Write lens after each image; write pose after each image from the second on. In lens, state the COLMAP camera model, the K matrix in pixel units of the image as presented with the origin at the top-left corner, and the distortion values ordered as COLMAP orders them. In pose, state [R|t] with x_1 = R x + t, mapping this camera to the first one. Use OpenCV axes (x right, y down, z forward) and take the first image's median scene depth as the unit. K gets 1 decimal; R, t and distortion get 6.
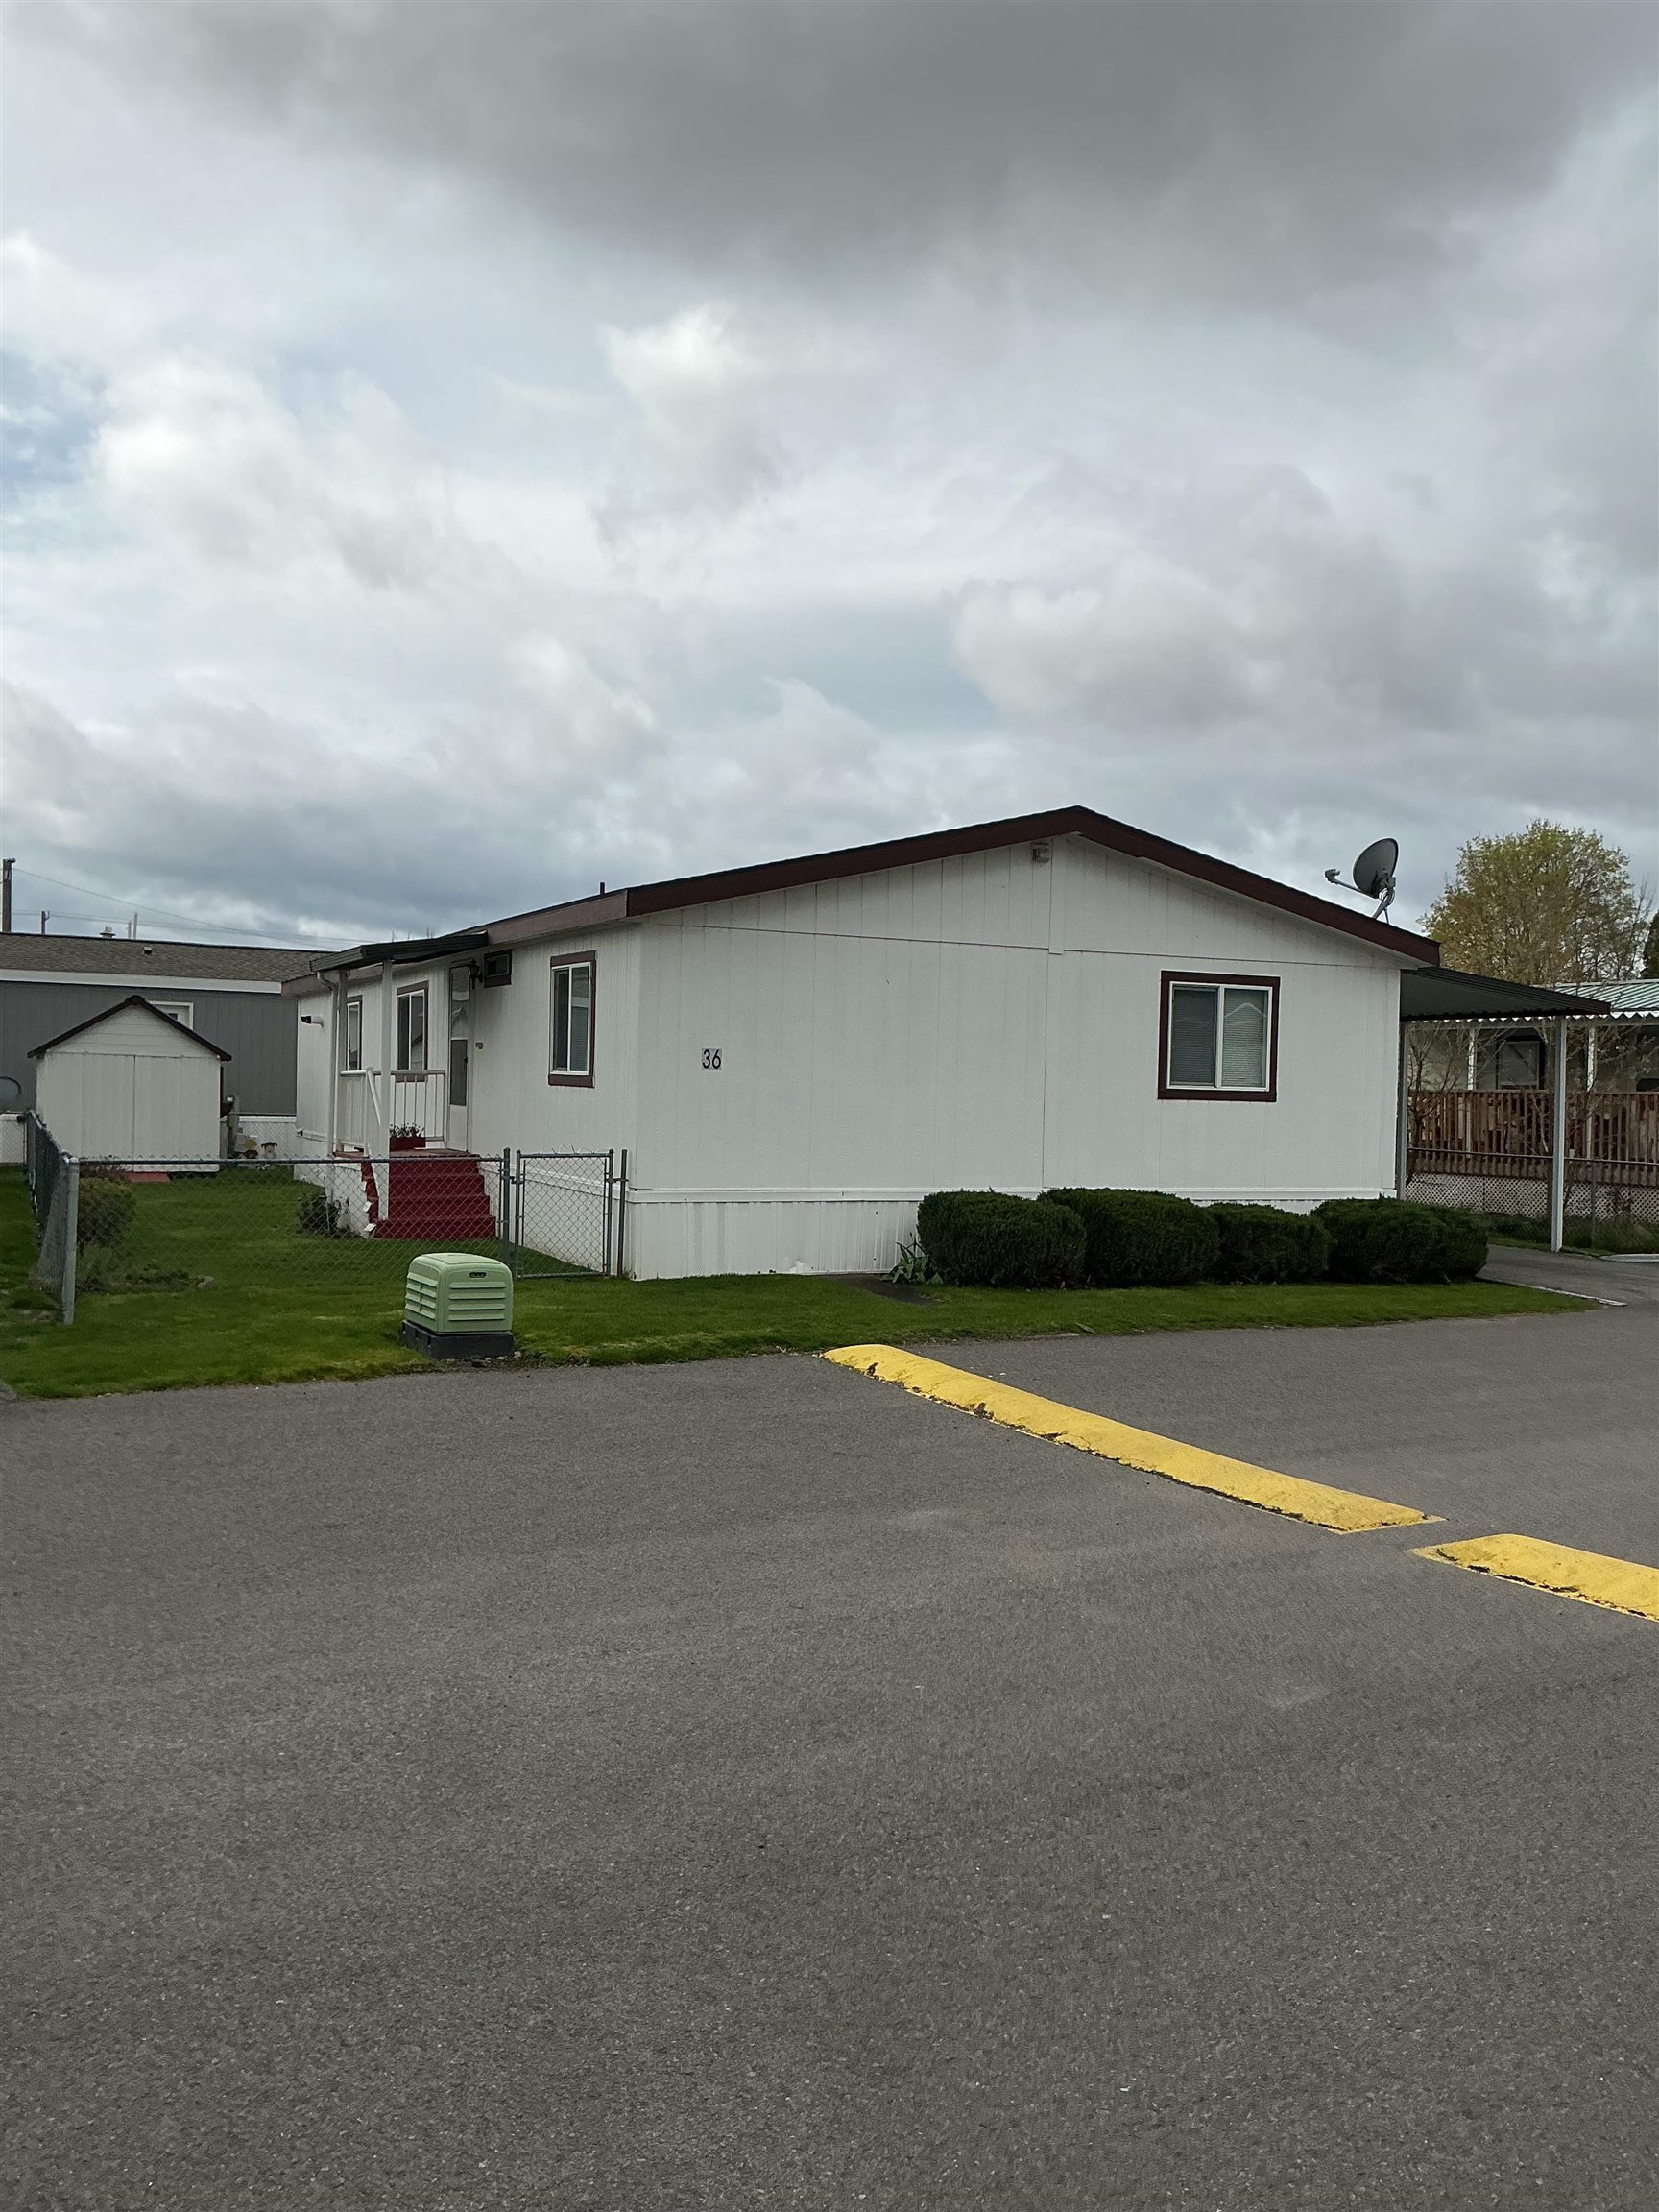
lens RADIAL K [[1826.2, 0, 836.7], [0, 1826.2, 1109.4], [0, 0, 1]] dist [0.161092, -0.329107]
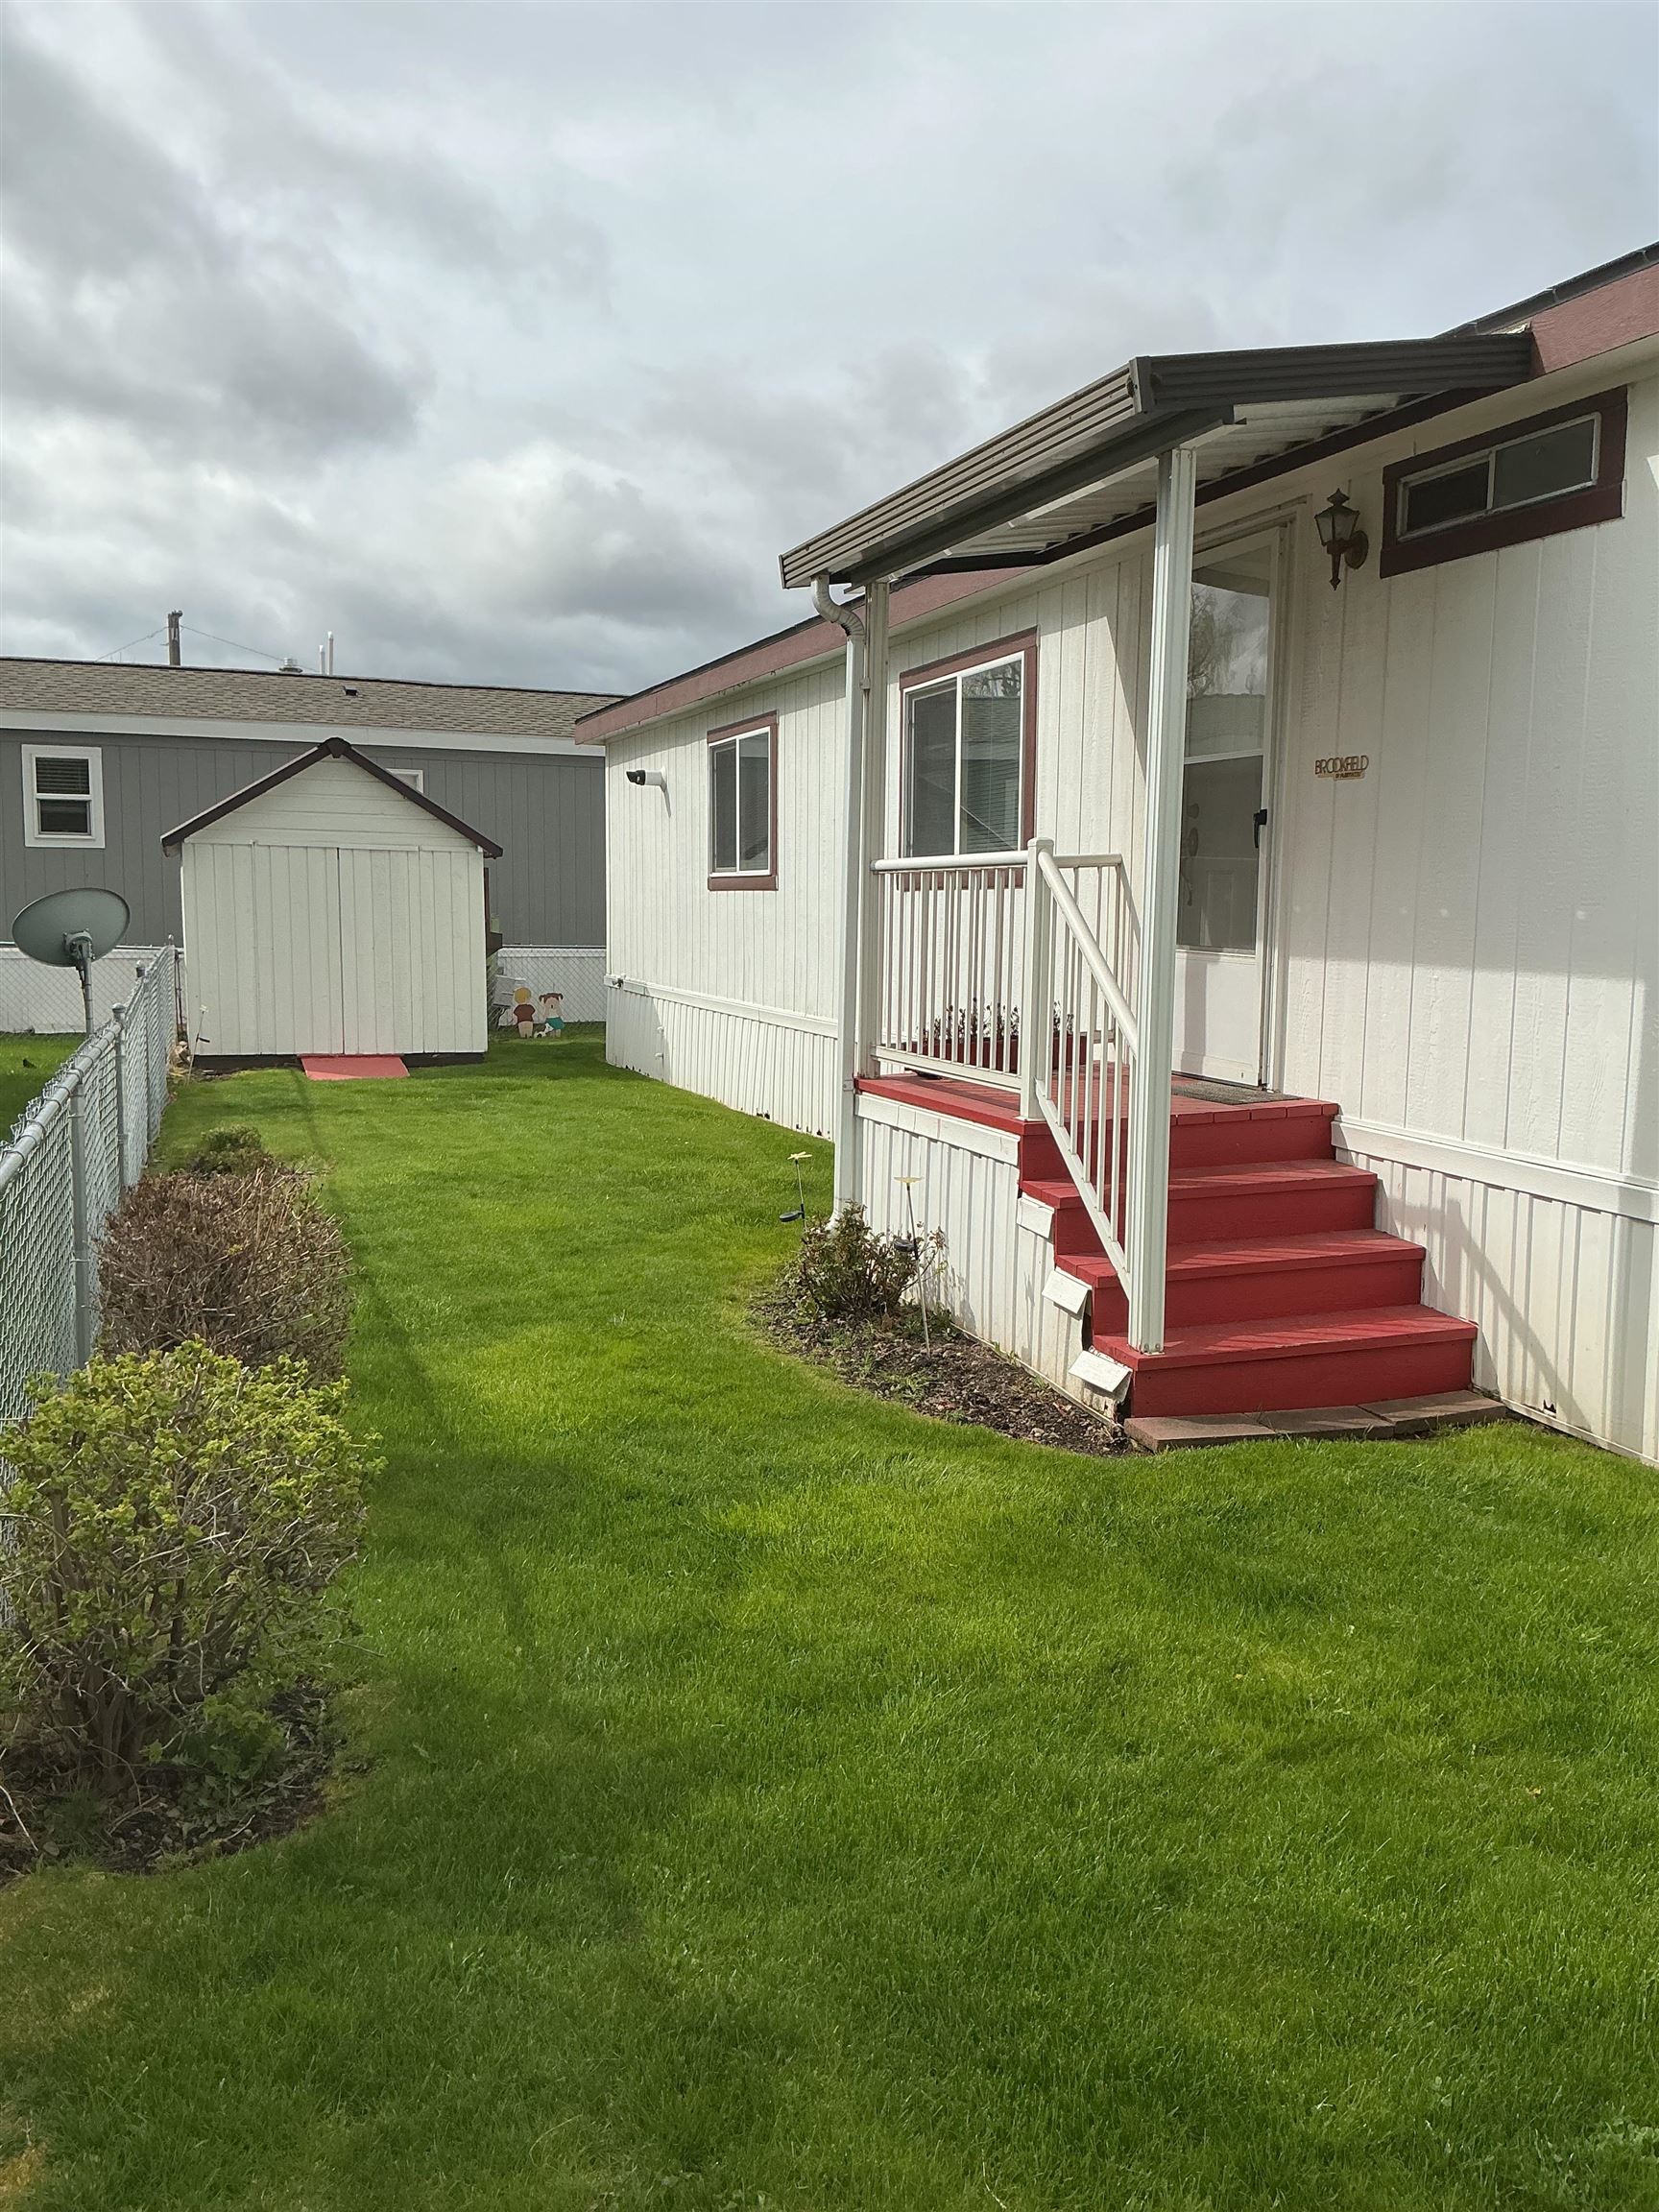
lens RADIAL K [[1826.2, 0, 836.7], [0, 1826.2, 1109.4], [0, 0, 1]] dist [0.161092, -0.329107]
pose [[0.994812, -0.000164, -0.101731, -0.181277], [0.010732, 0.994588, 0.103345, -0.007001], [0.101164, -0.103900, 0.989429, 0.479776]]
